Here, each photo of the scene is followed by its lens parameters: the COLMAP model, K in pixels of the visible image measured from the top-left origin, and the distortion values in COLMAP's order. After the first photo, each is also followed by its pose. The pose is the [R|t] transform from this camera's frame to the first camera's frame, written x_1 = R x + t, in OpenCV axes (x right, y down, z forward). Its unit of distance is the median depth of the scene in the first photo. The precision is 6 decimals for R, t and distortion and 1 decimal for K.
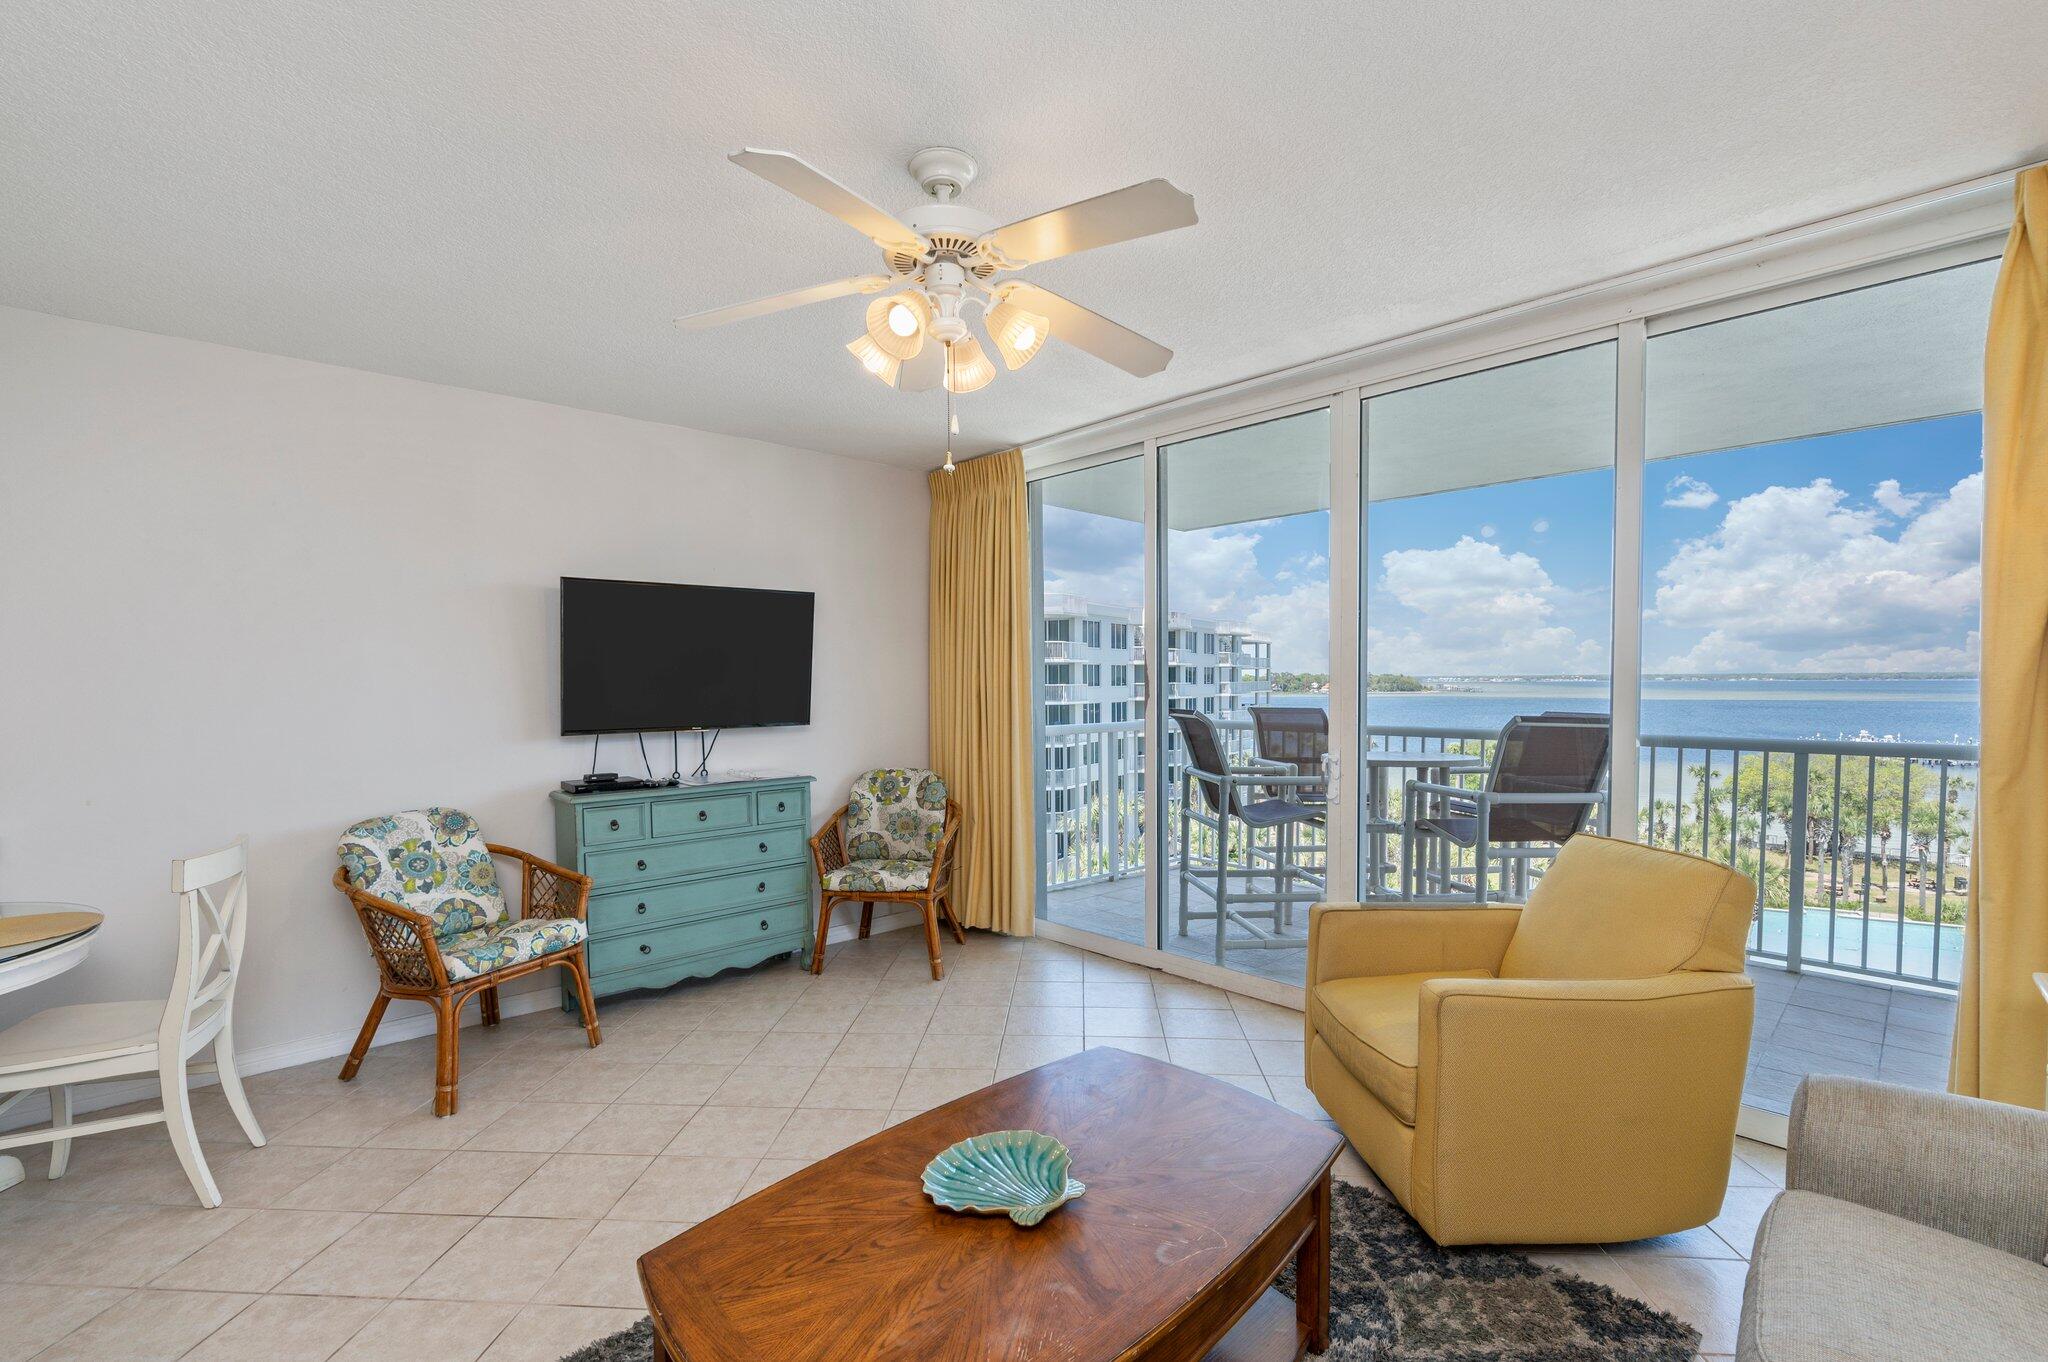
lens RADIAL K [[883.7, 0, 1011.6], [0, 883.7, 709.7], [0, 0, 1]] dist [0.003204, 0.001389]
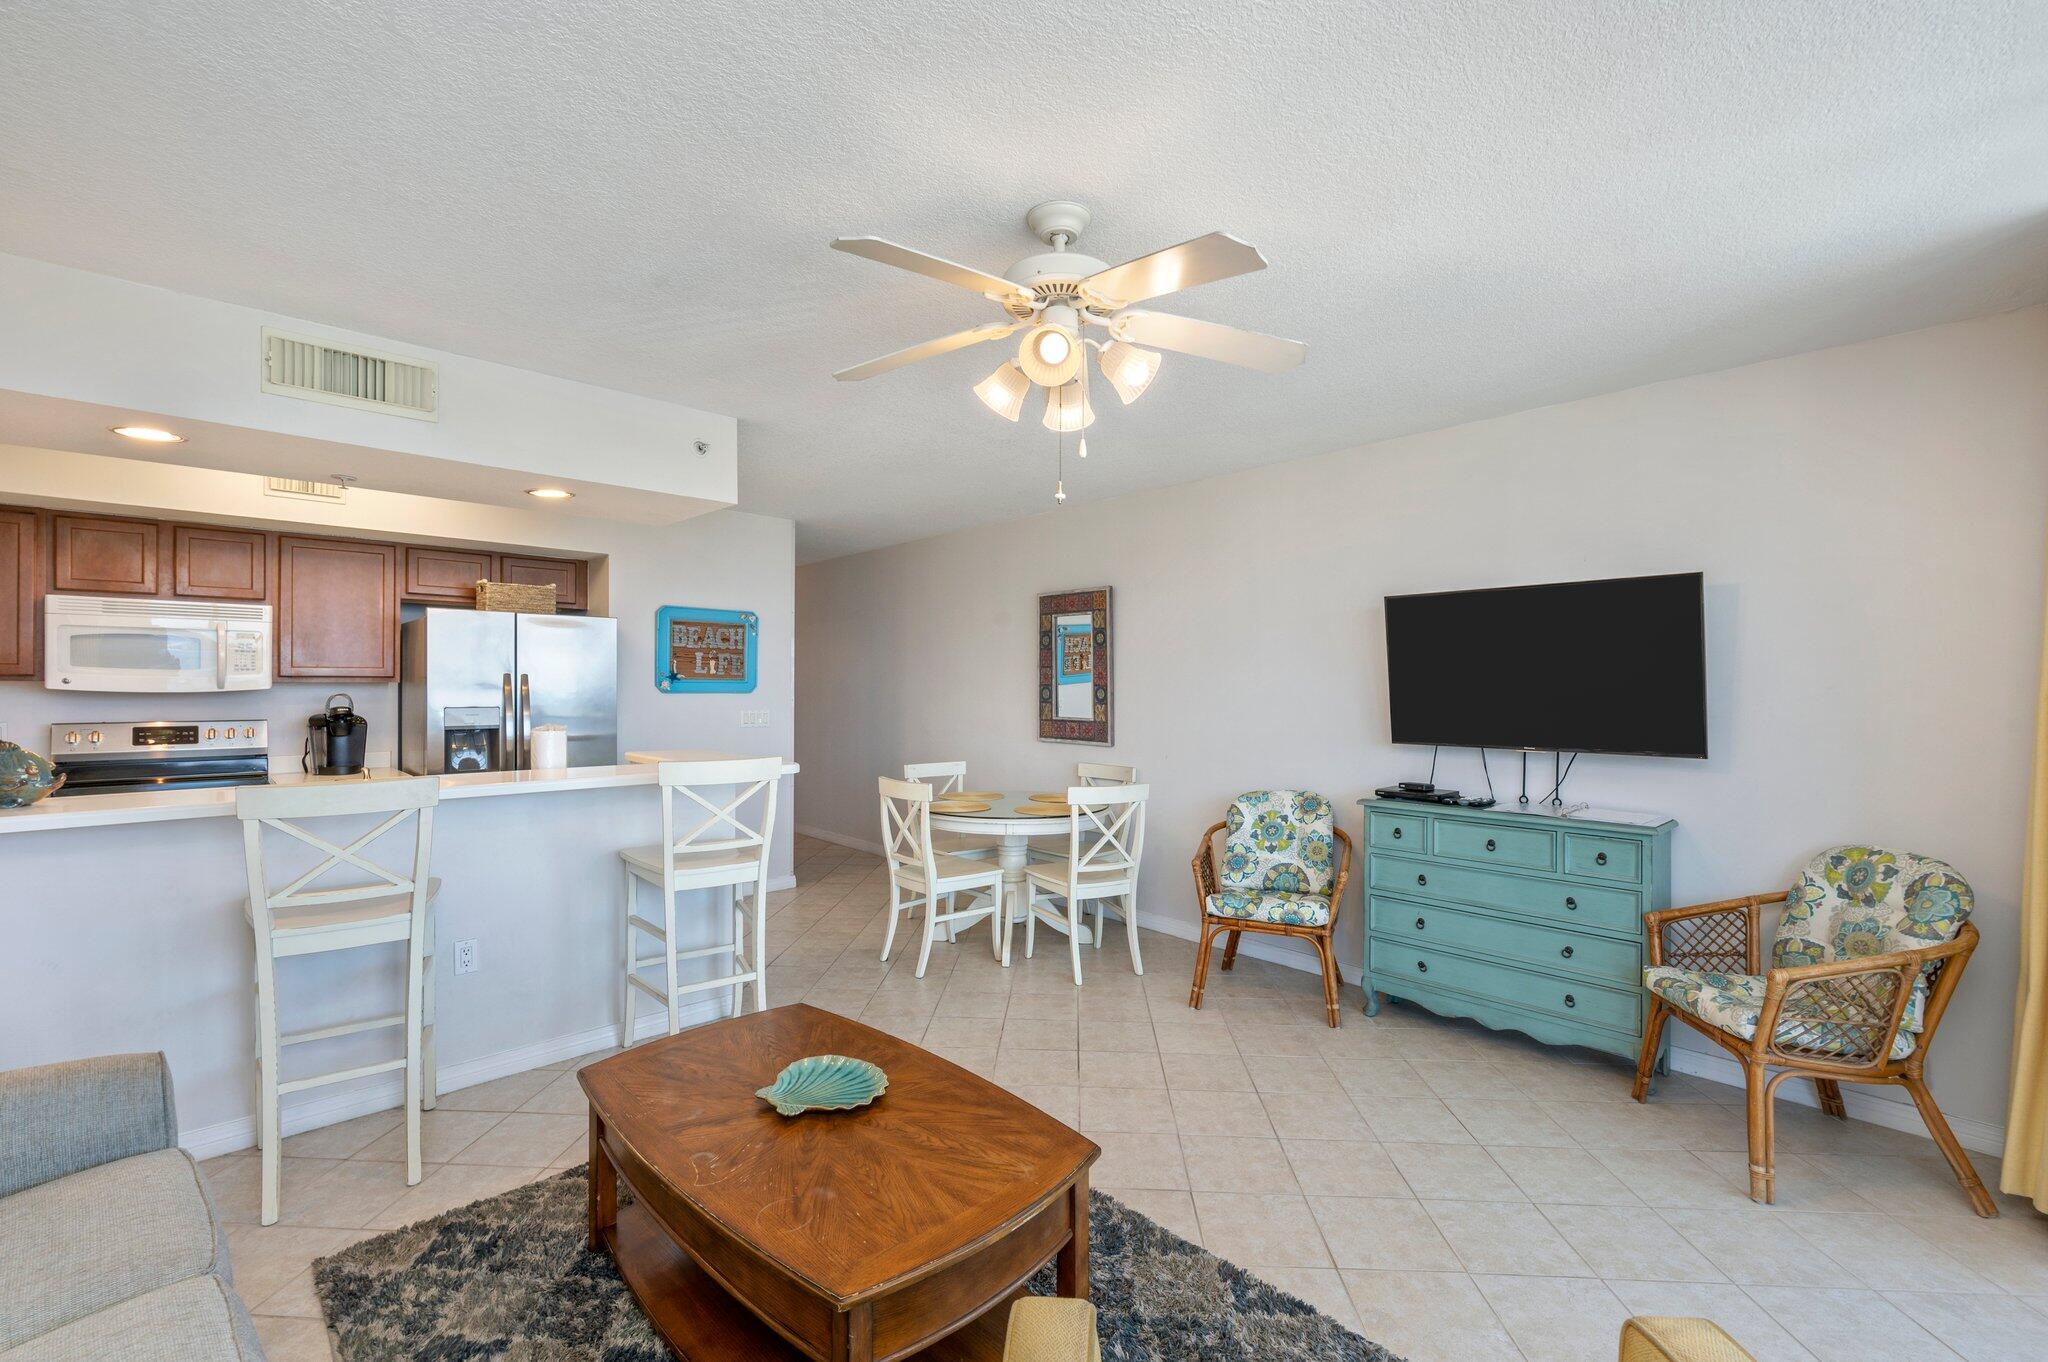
lens RADIAL K [[883.7, 0, 1034.0], [0, 883.7, 684.3], [0, 0, 1]] dist [0.003204, 0.001389]
pose [[0.025061, 0.009229, -0.999643, 0.504617], [-0.031844, 0.999457, 0.008429, -0.033356], [0.999179, 0.031621, 0.025341, 0.488392]]
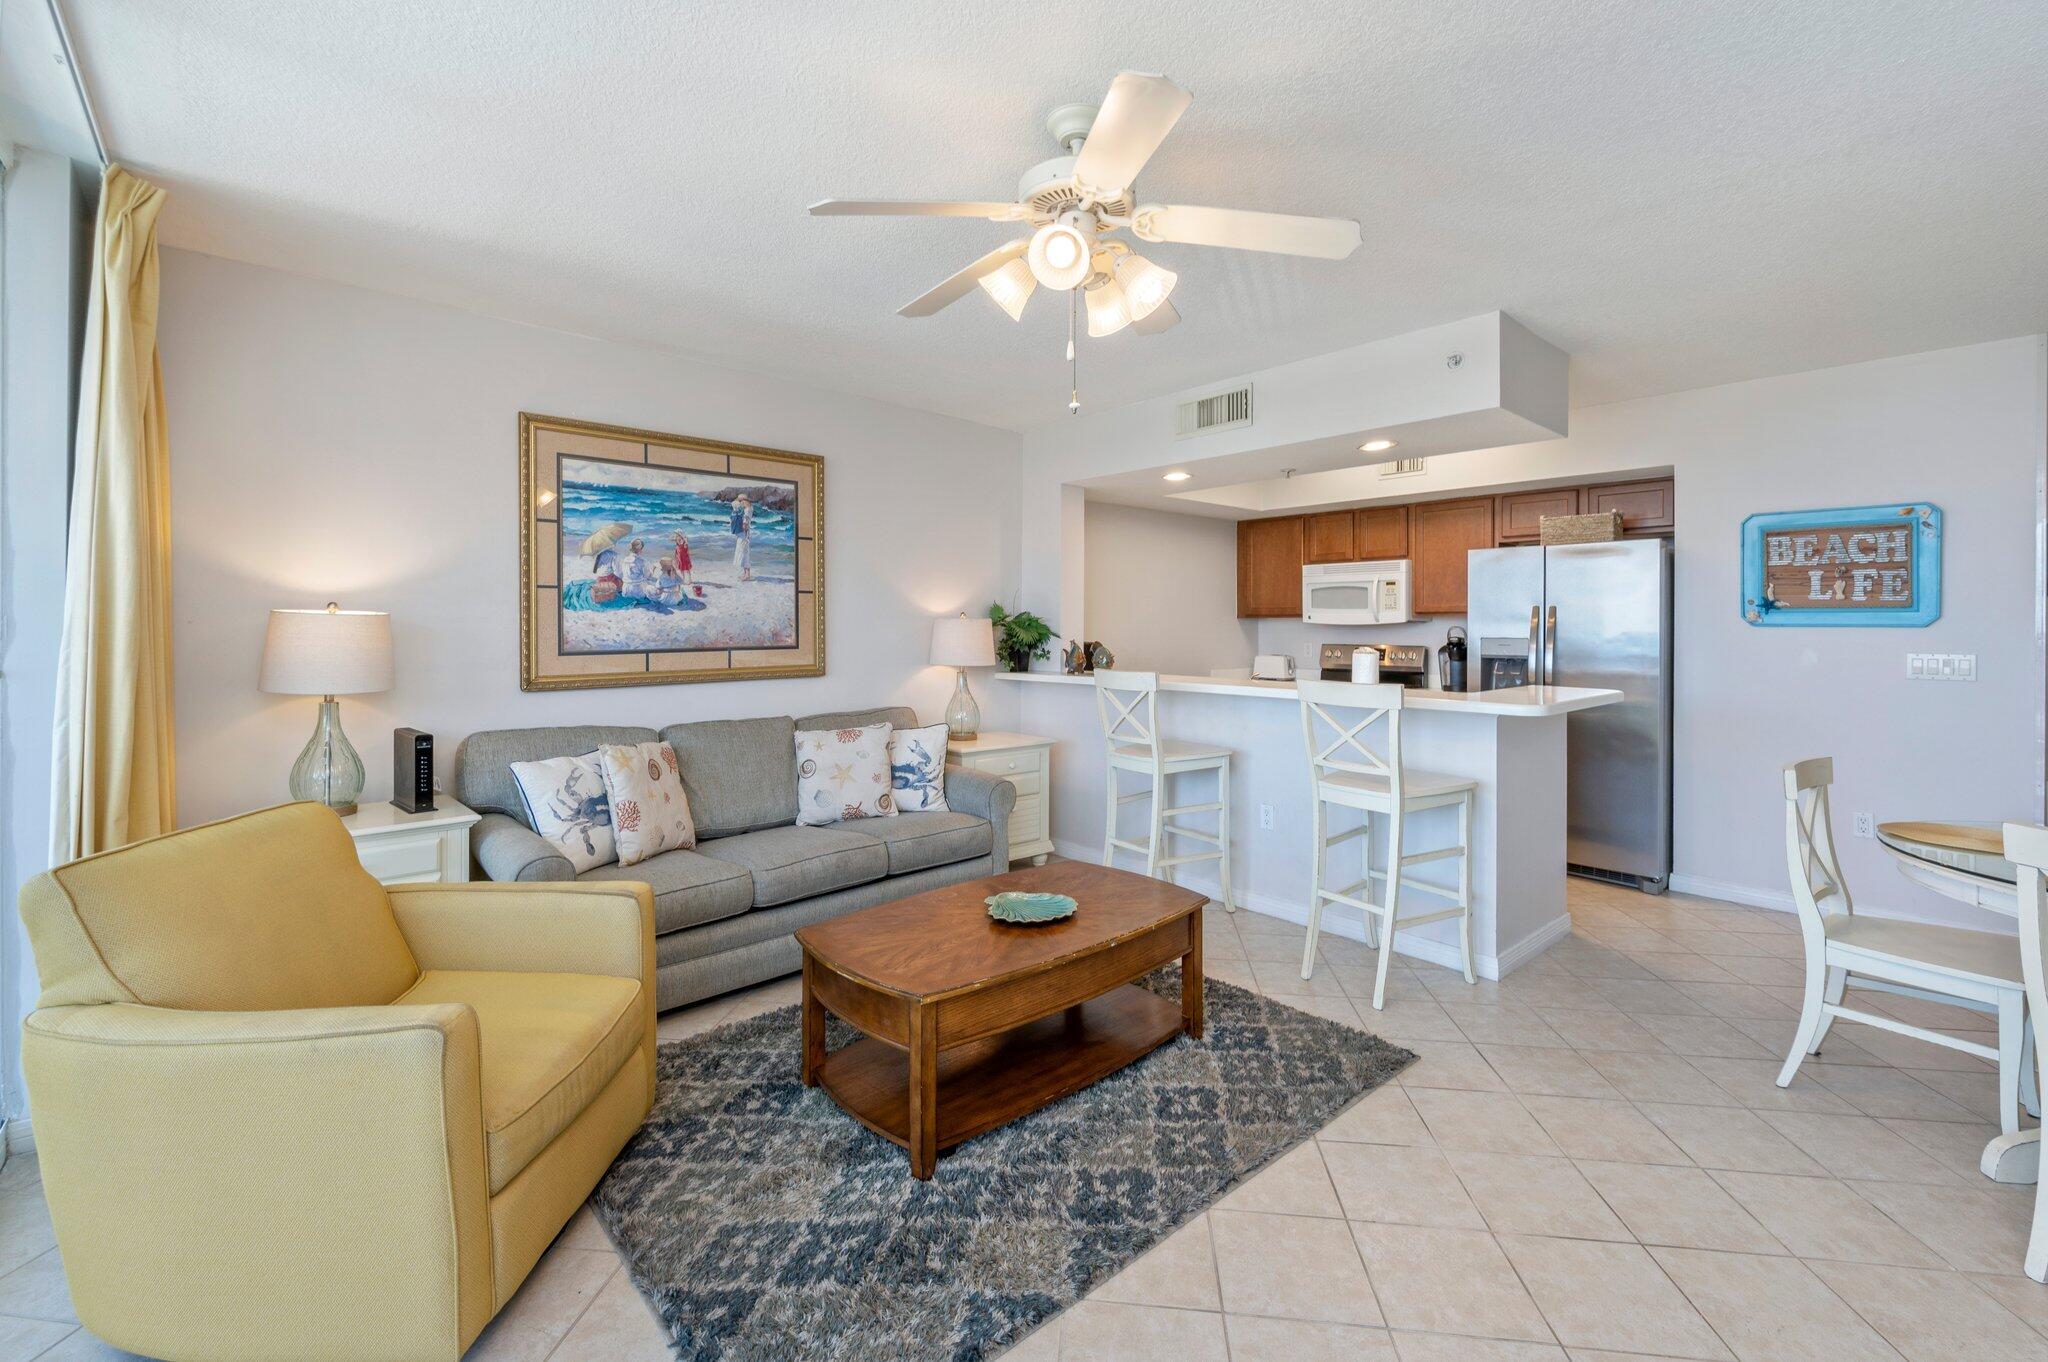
lens RADIAL K [[883.7, 0, 1009.5], [0, 883.7, 630.5], [0, 0, 1]] dist [0.003204, 0.001389]
pose [[-0.998789, 0.005465, 0.048894, -0.020388], [0.007044, 0.999457, 0.032181, -0.026264], [-0.048692, 0.032487, -0.998285, 1.045912]]
